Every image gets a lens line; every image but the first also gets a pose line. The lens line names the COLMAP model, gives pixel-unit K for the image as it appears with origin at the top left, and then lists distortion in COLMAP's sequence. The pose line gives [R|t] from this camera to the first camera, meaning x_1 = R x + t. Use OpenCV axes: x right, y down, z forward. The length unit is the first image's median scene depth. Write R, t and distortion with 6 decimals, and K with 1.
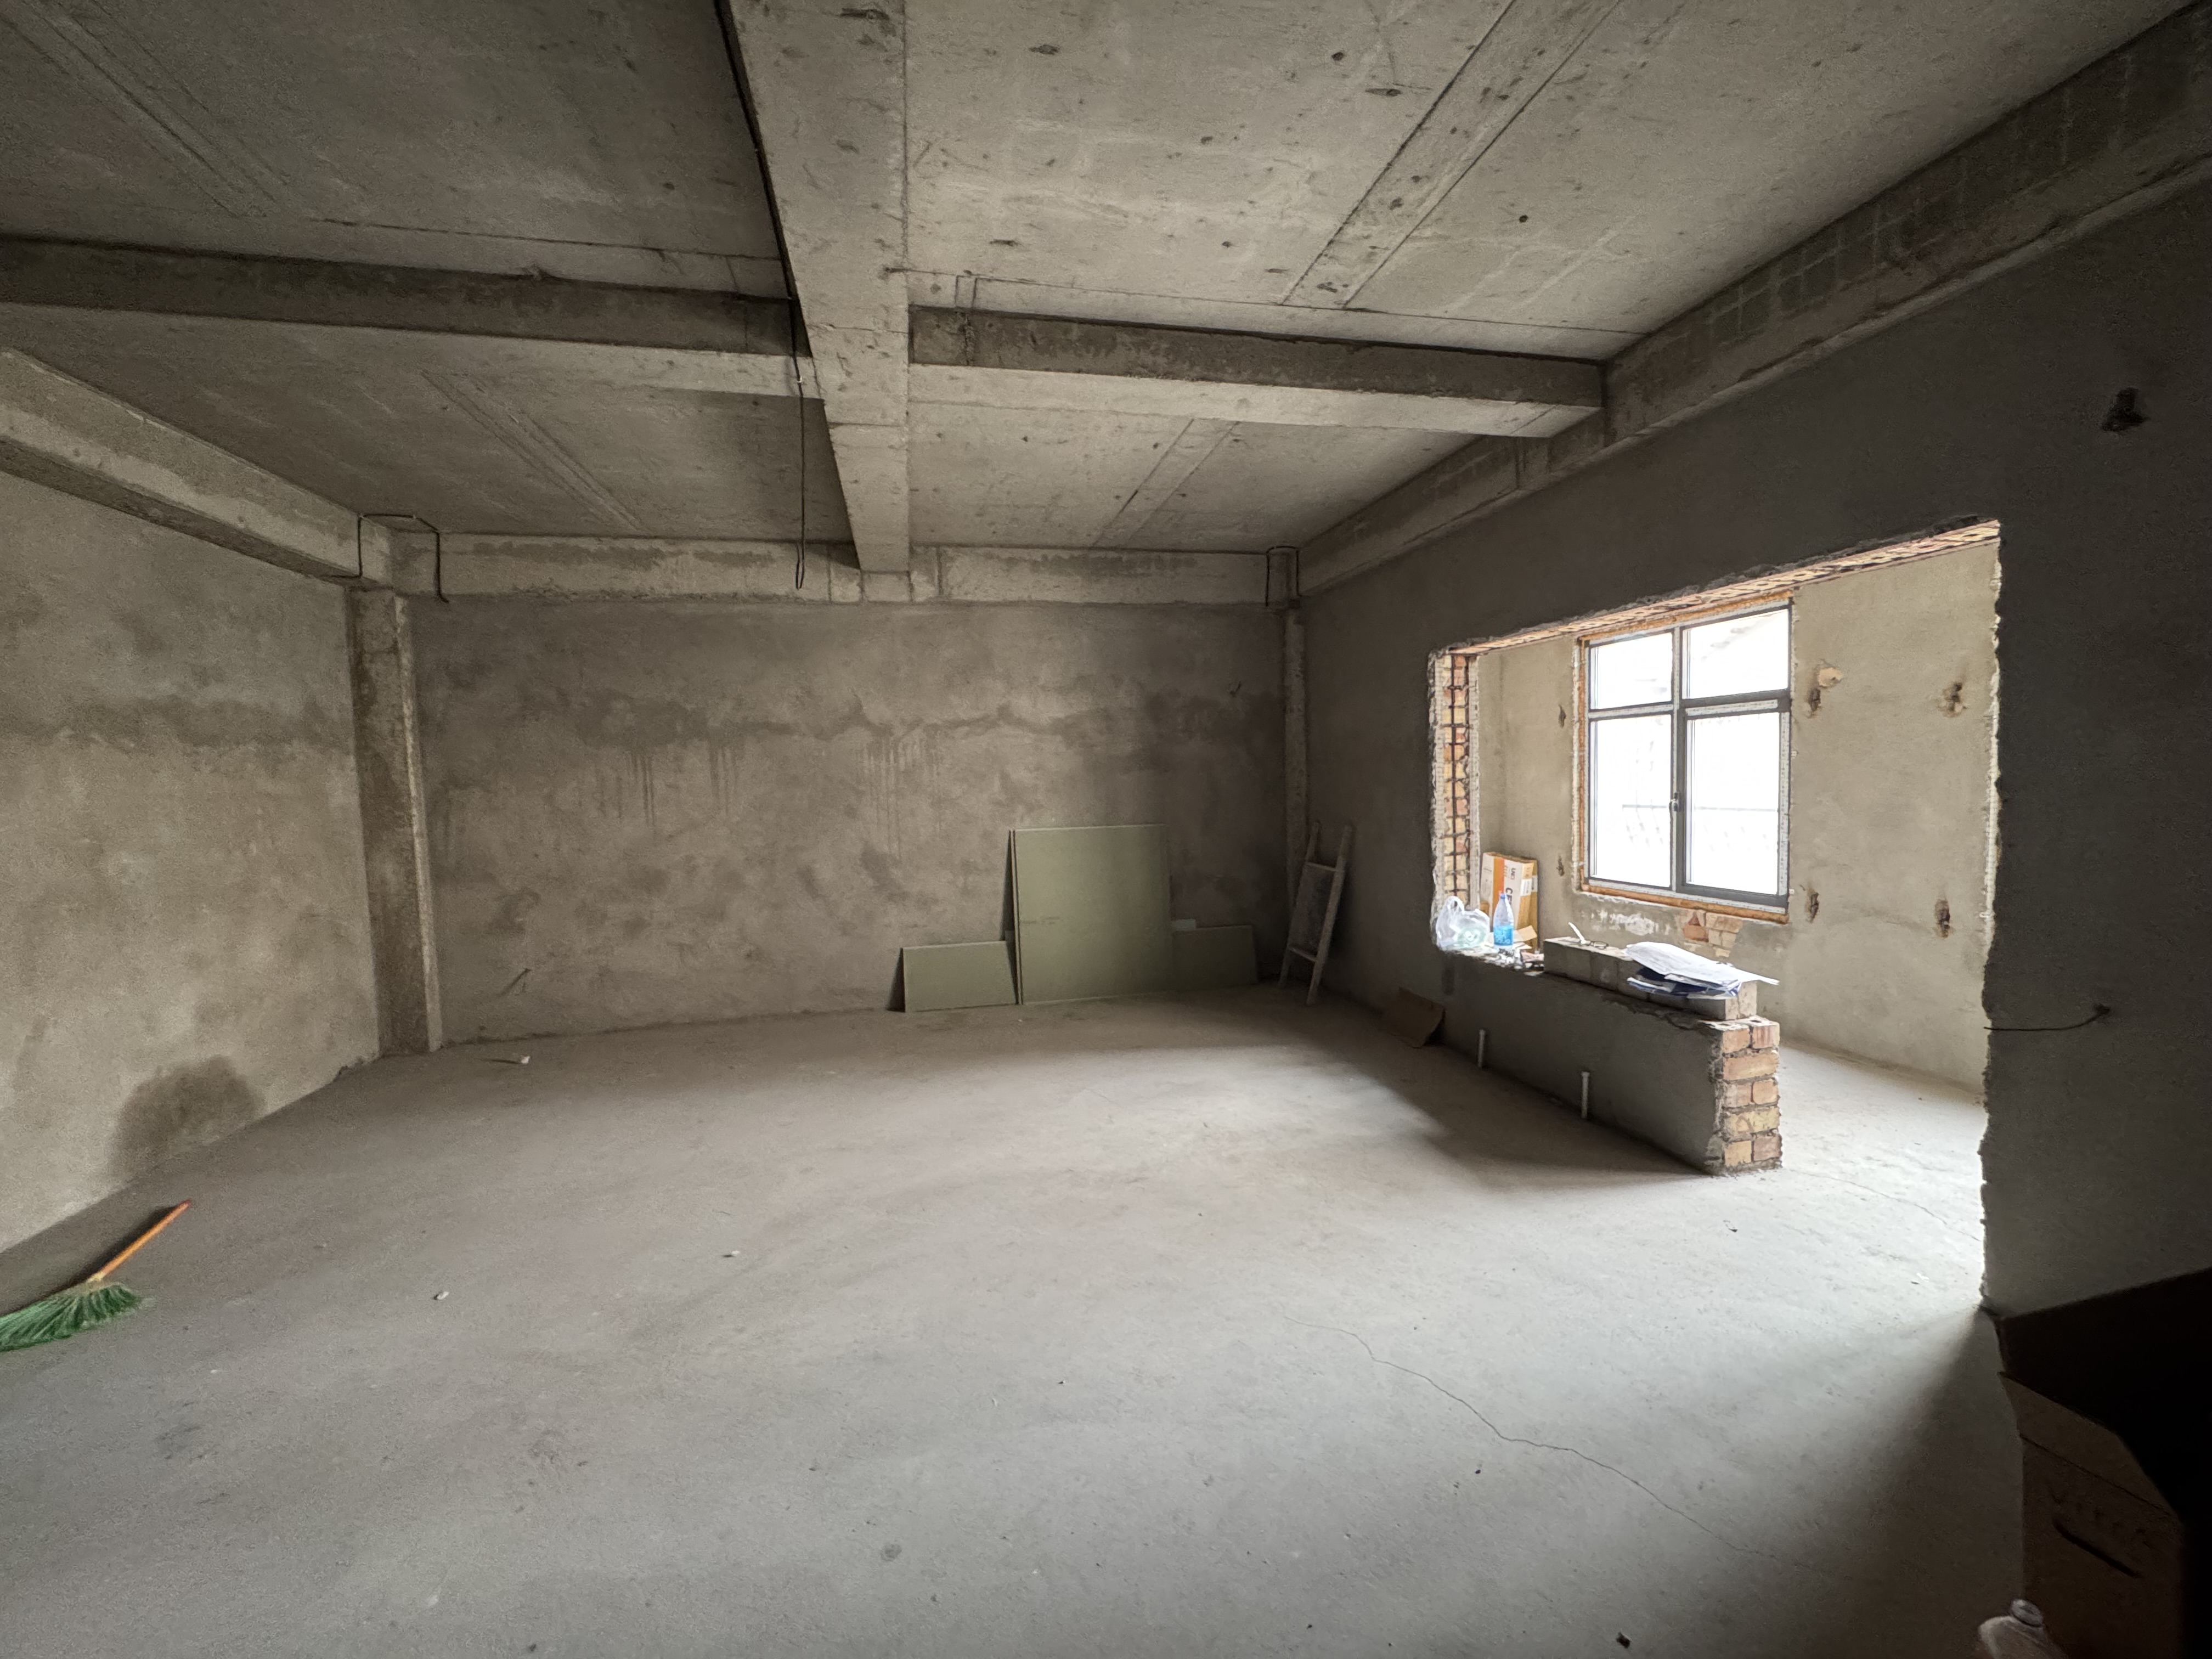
lens RADIAL K [[888.5, 0, 1108.1], [0, 888.5, 828.1], [0, 0, 1]] dist [-0.002790, -0.000515]
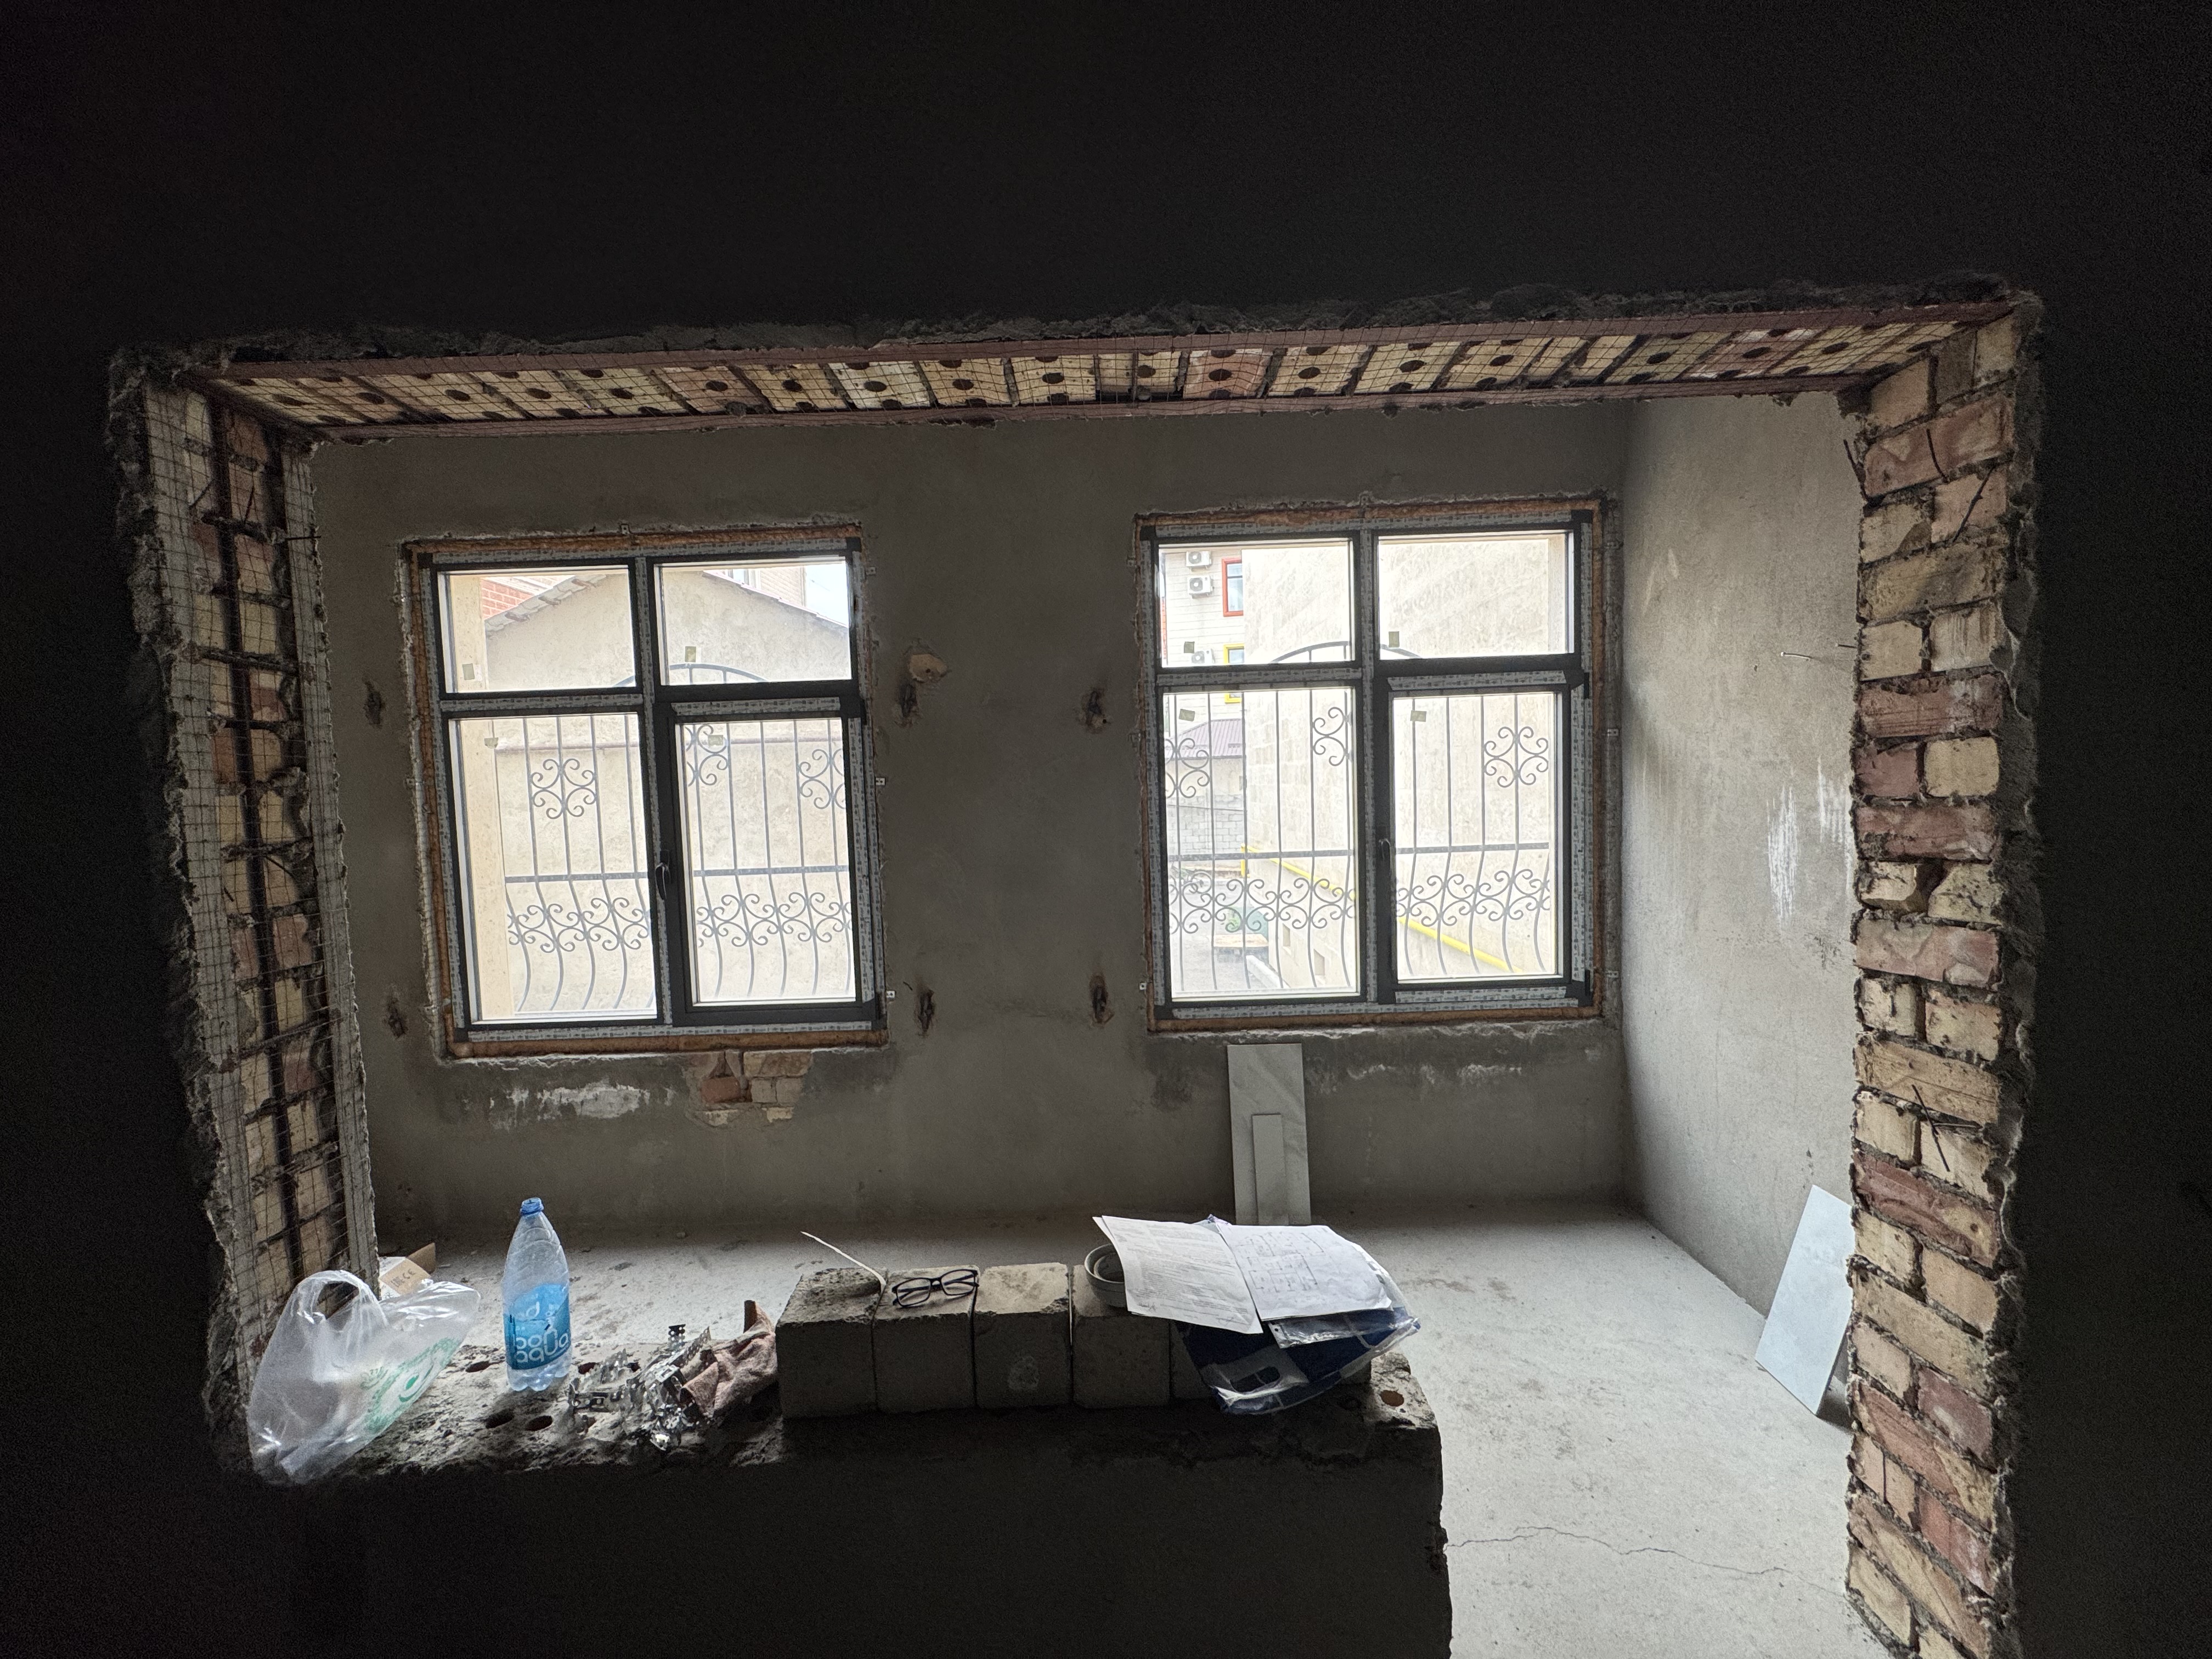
lens RADIAL K [[888.5, 0, 1106.2], [0, 888.5, 833.5], [0, 0, 1]] dist [-0.002790, -0.000515]
pose [[0.224519, -0.035126, 0.973836, 0.173896], [0.081974, 0.996489, 0.017044, -0.042082], [-0.971016, 0.076002, 0.226611, 0.669304]]
